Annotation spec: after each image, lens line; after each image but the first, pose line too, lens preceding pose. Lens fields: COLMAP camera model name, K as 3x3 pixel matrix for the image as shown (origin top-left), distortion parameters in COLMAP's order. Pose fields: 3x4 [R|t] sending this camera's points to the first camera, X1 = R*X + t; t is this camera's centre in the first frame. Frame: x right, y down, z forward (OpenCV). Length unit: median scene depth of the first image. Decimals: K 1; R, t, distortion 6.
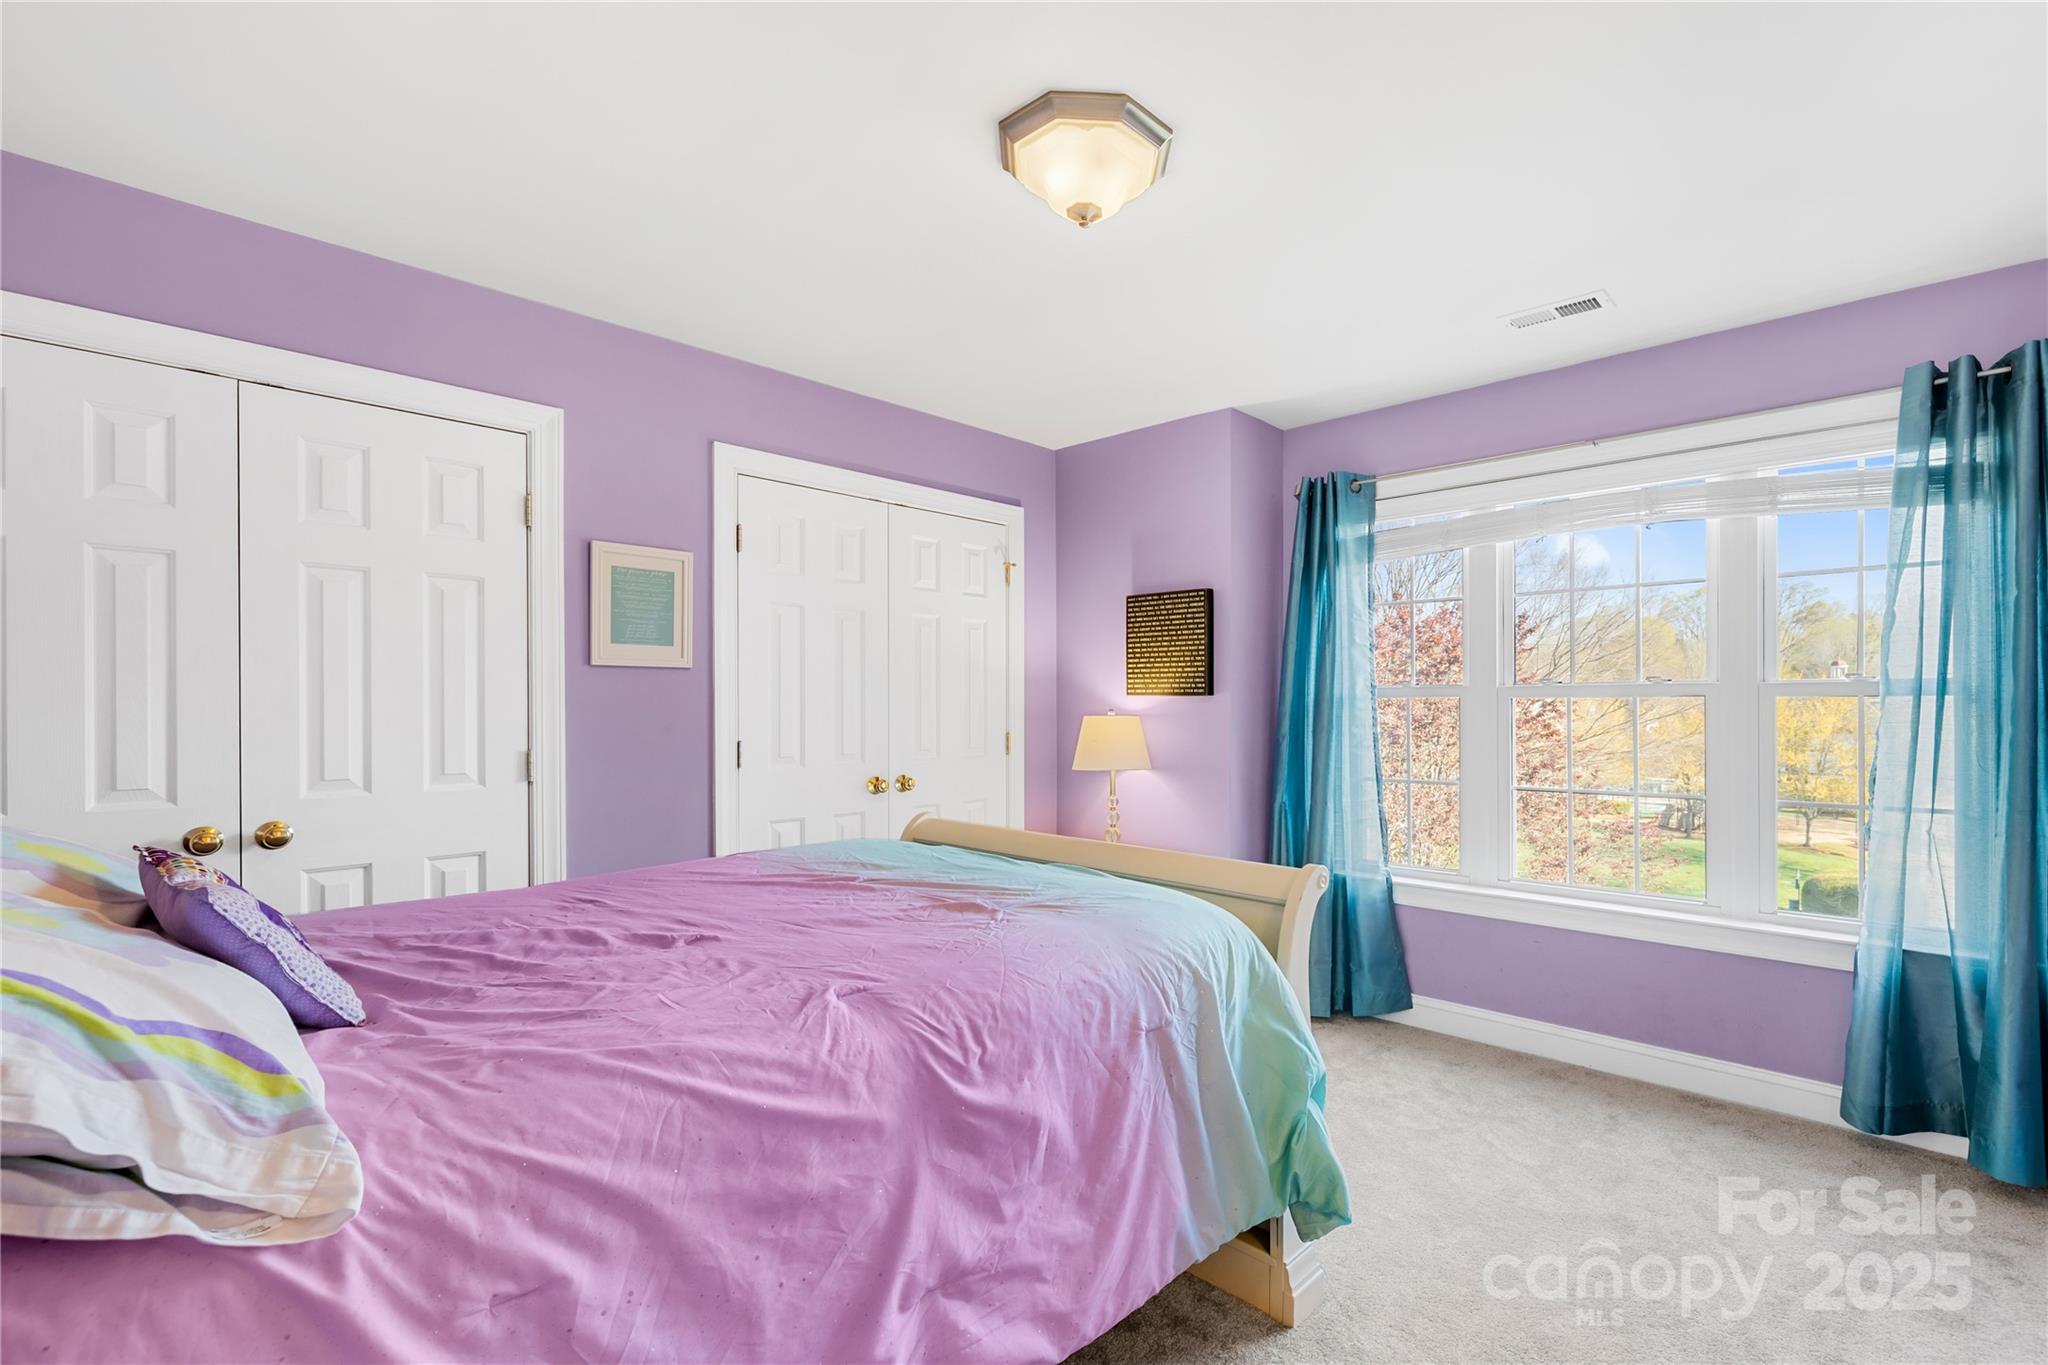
lens RADIAL K [[900.9, 0, 1031.5], [0, 900.9, 704.6], [0, 0, 1]] dist [-0.000829, -0.000811]
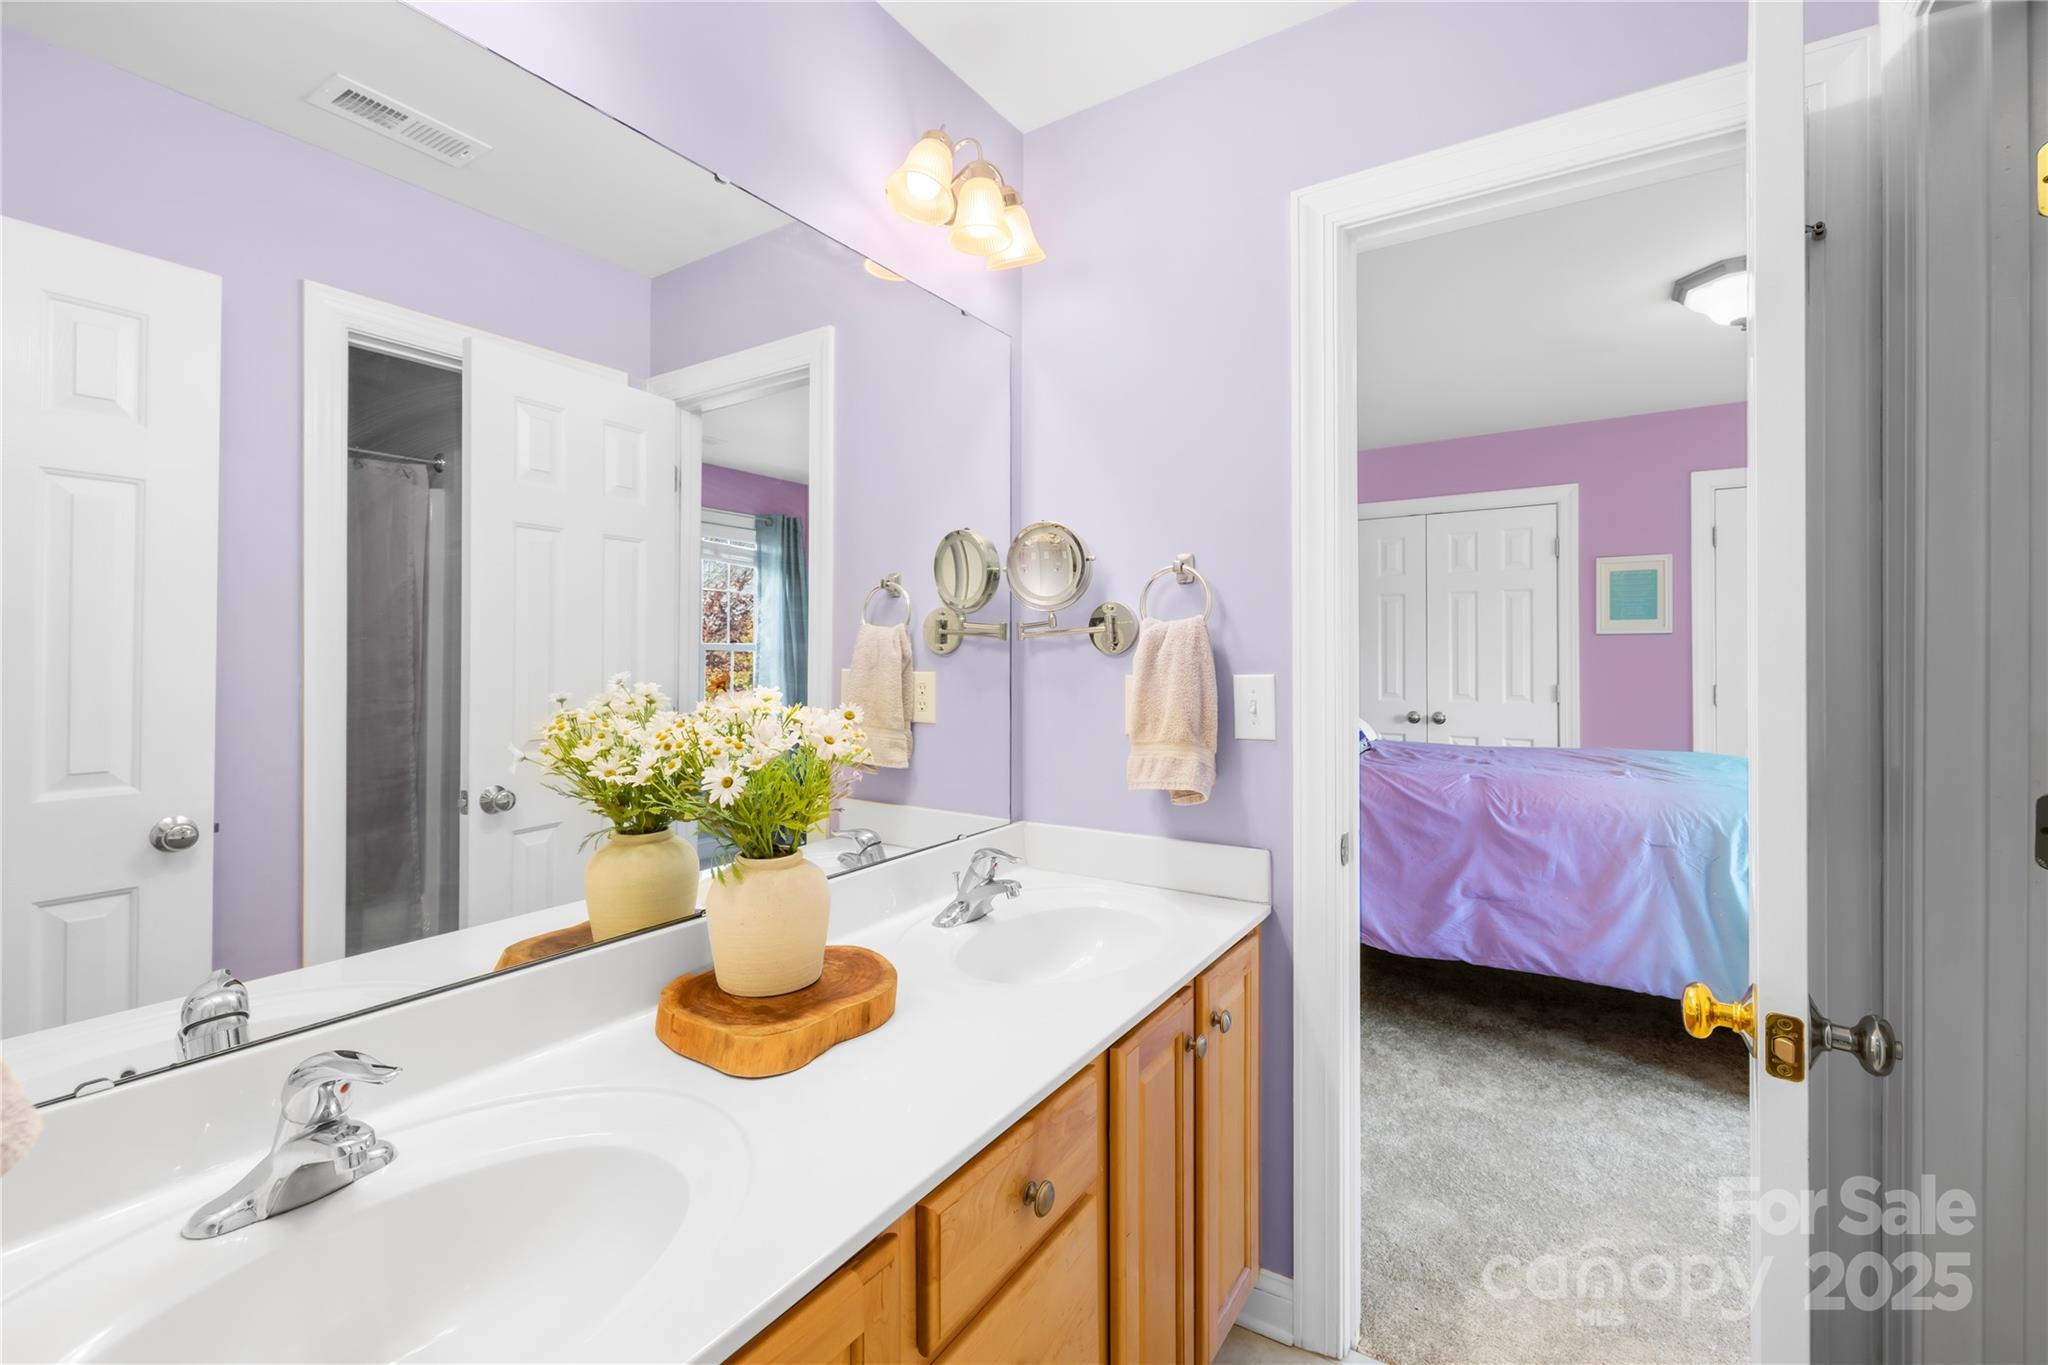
lens RADIAL K [[900.9, 0, 1027.2], [0, 900.9, 665.6], [0, 0, 1]] dist [-0.000829, -0.000811]
pose [[0.154732, 0.009017, -0.987915, 1.716049], [-0.000539, 0.999959, 0.009043, -0.001610], [0.987956, -0.000866, 0.154731, -0.486159]]
